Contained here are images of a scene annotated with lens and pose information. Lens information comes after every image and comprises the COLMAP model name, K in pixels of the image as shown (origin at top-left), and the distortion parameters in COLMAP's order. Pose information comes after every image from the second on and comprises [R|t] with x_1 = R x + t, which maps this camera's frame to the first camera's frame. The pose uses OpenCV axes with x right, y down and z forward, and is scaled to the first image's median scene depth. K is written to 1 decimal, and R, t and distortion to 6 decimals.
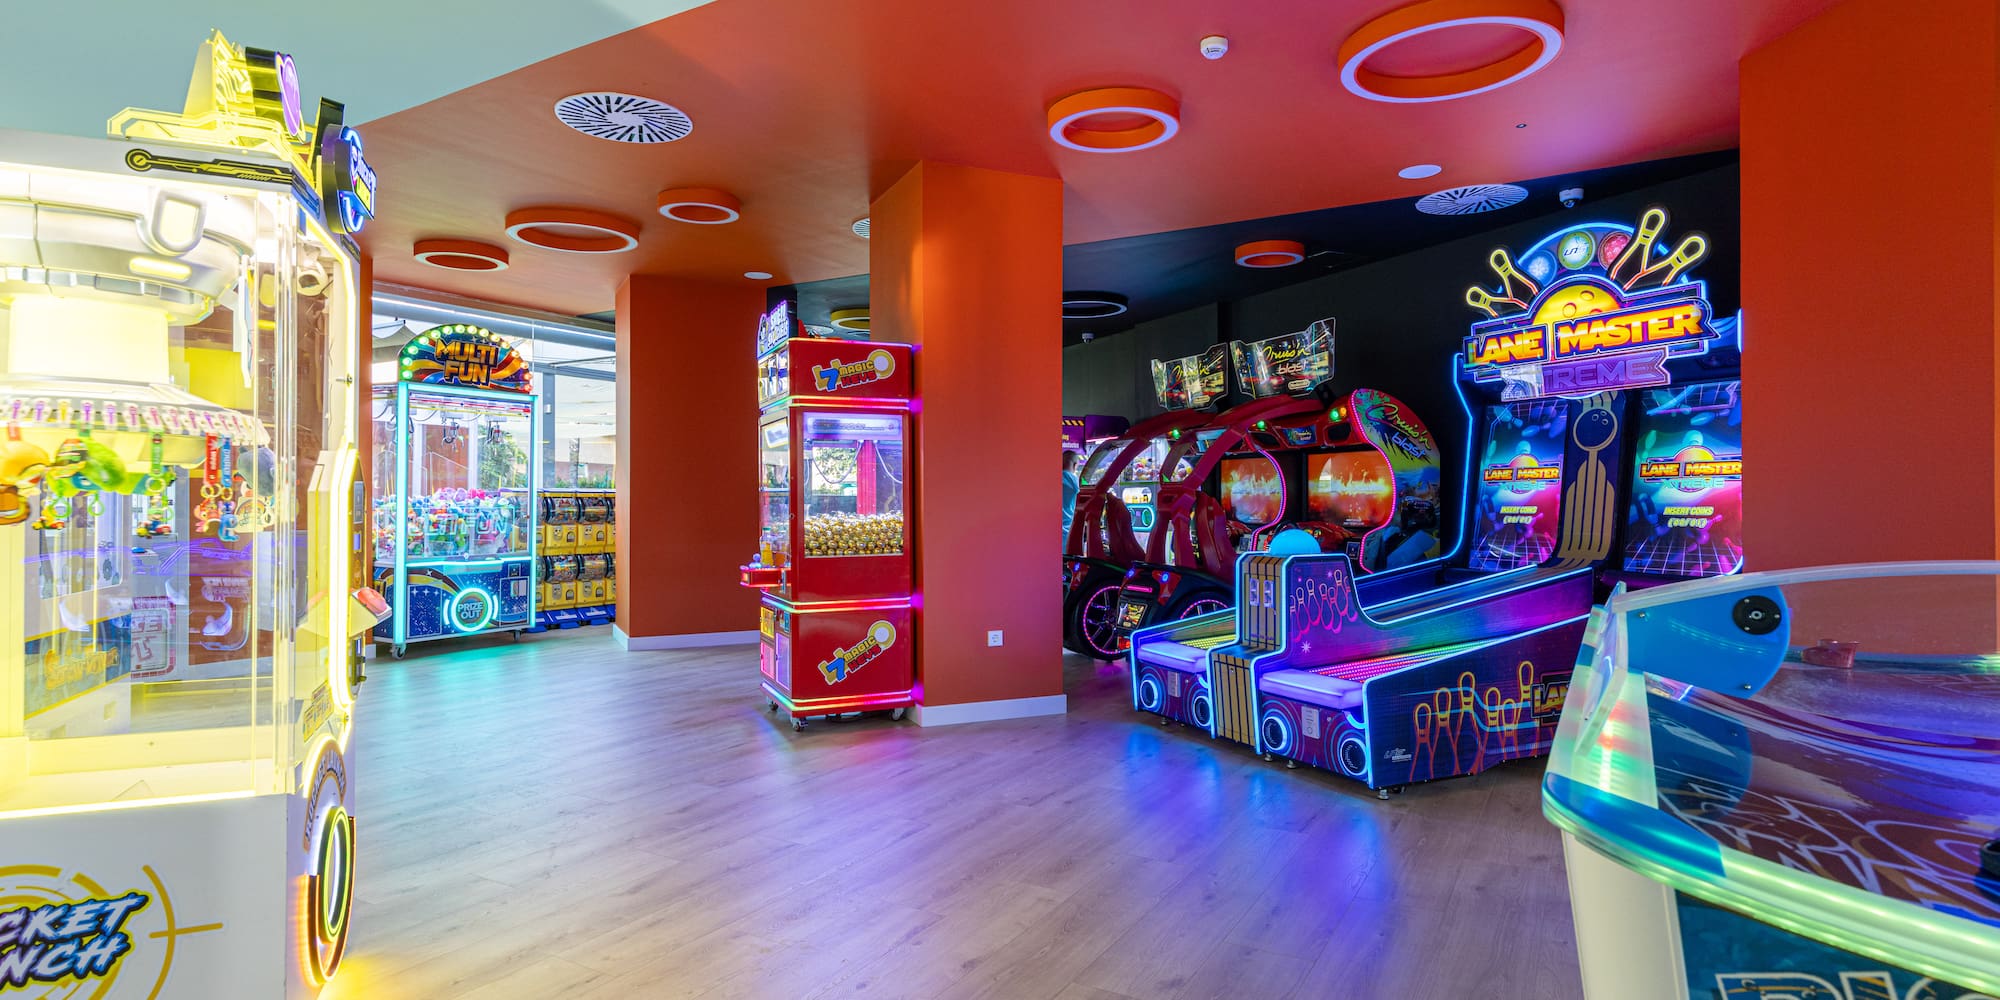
lens RADIAL K [[1011.5, 0, 1000.0], [0, 1011.5, 500.0], [0, 0, 1]] dist [-0.001592, 0.000610]
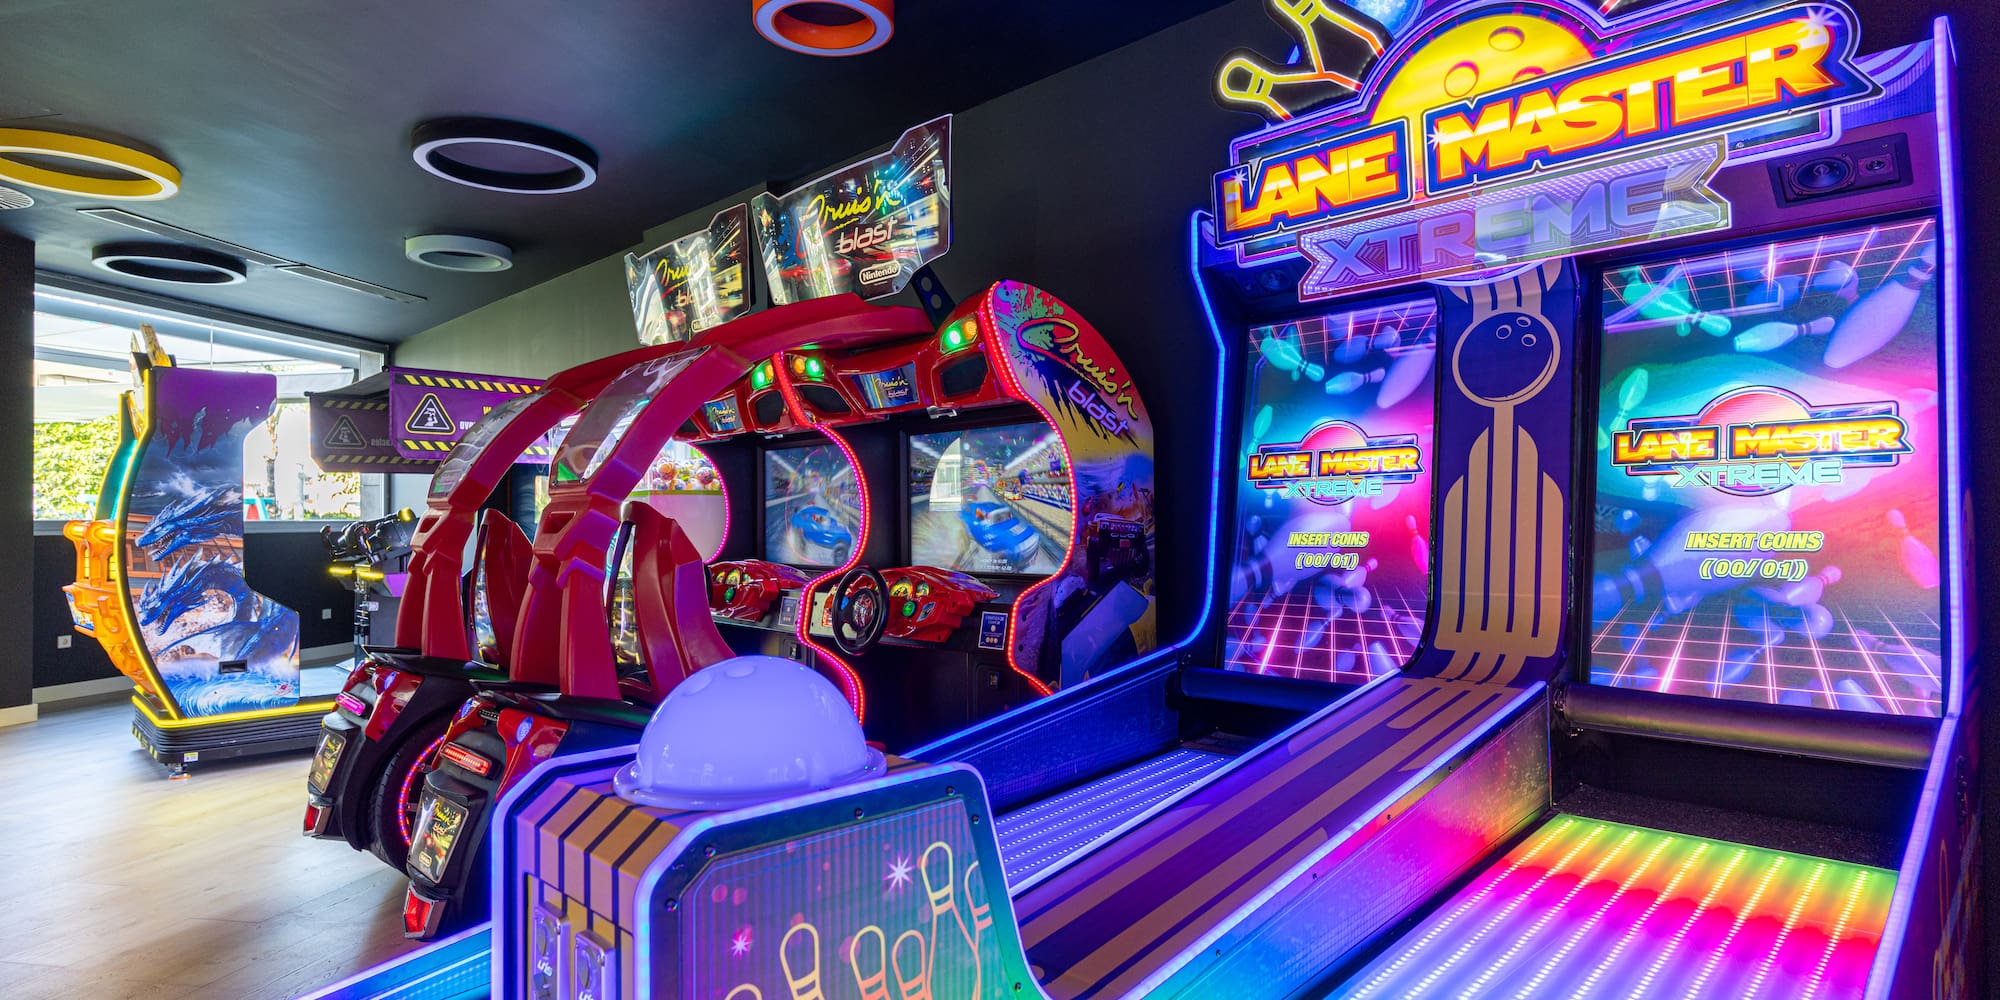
lens RADIAL K [[1011.5, 0, 1000.0], [0, 1011.5, 500.0], [0, 0, 1]] dist [-0.001592, 0.000610]
pose [[0.940630, -0.001553, 0.339431, 0.221641], [0.008804, 0.999765, -0.019826, -0.000626], [-0.339320, 0.021637, 0.940422, 0.639495]]
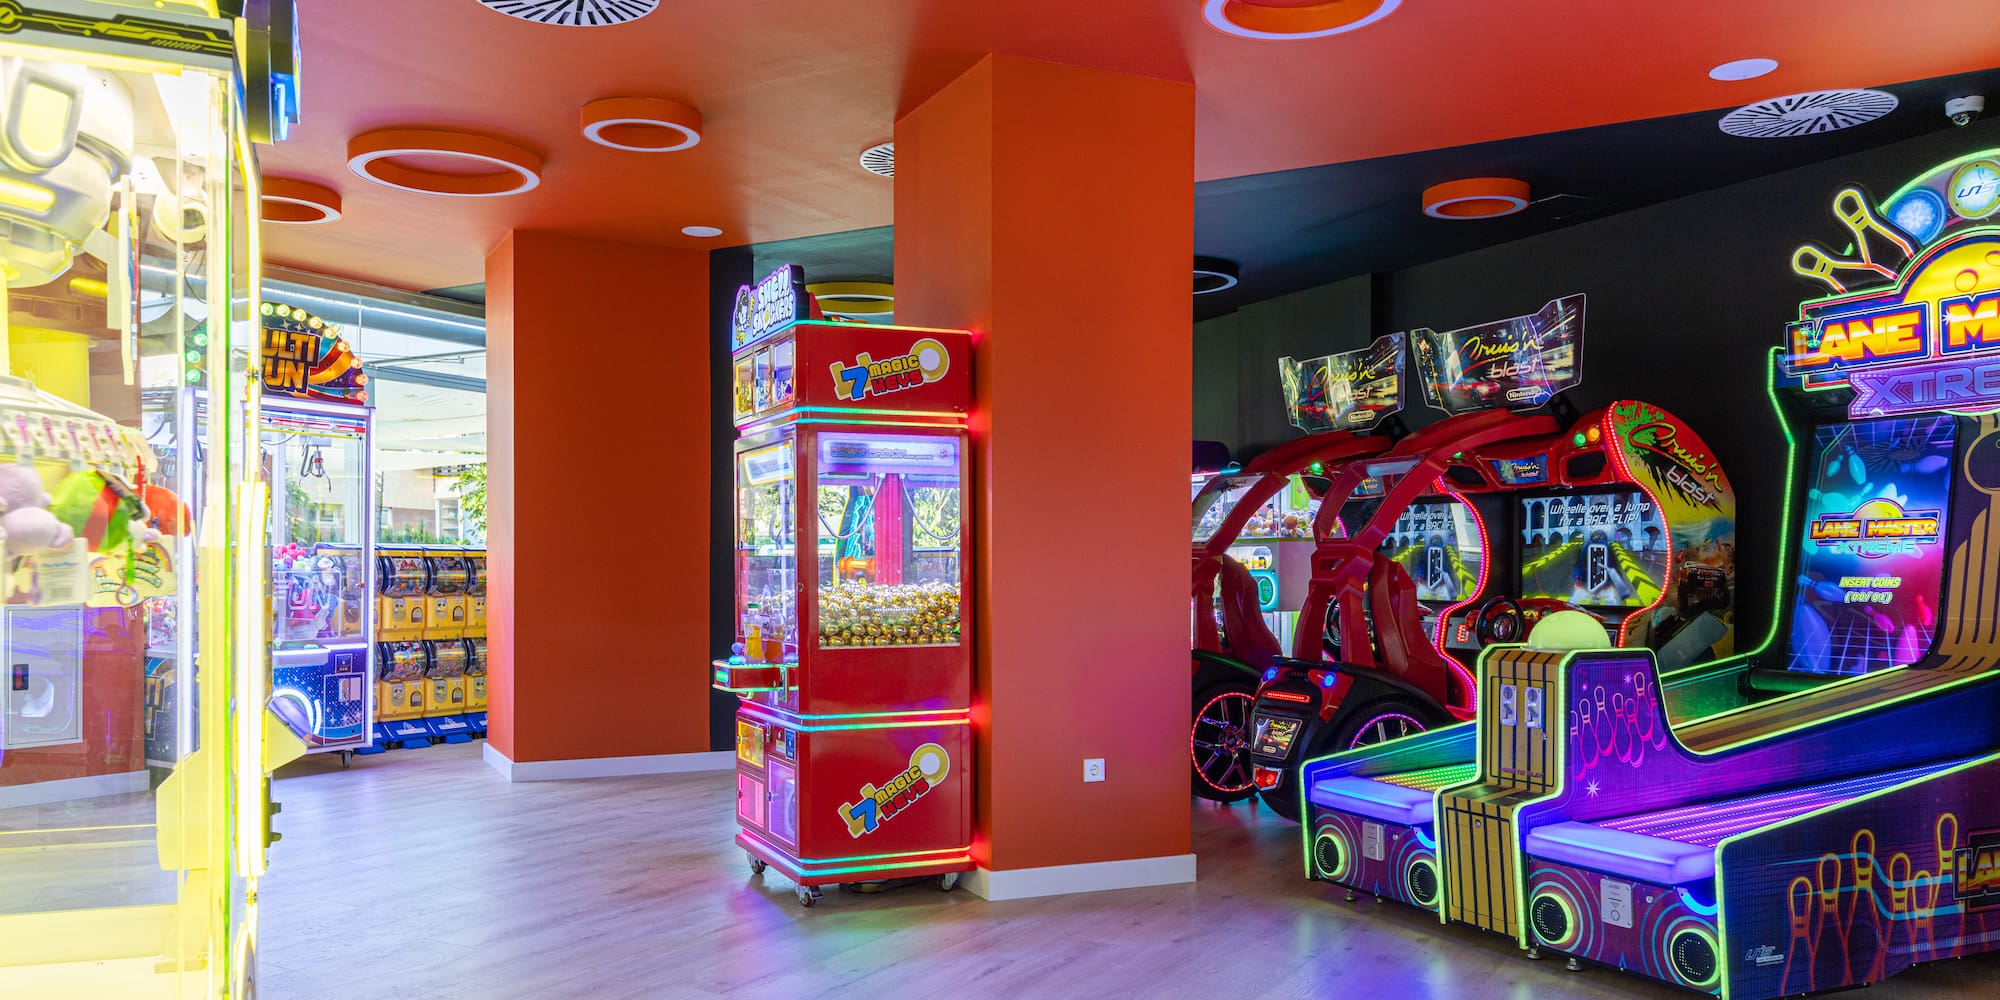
lens RADIAL K [[1448.6, 0, 939.8], [0, 1448.6, 587.8], [0, 0, 1]] dist [0.002373, 0.000837]
pose [[0.999872, 0.004663, -0.015273, -0.088837], [-0.004401, 0.999843, 0.017167, -0.000317], [0.015350, -0.017098, 0.999736, 0.036967]]
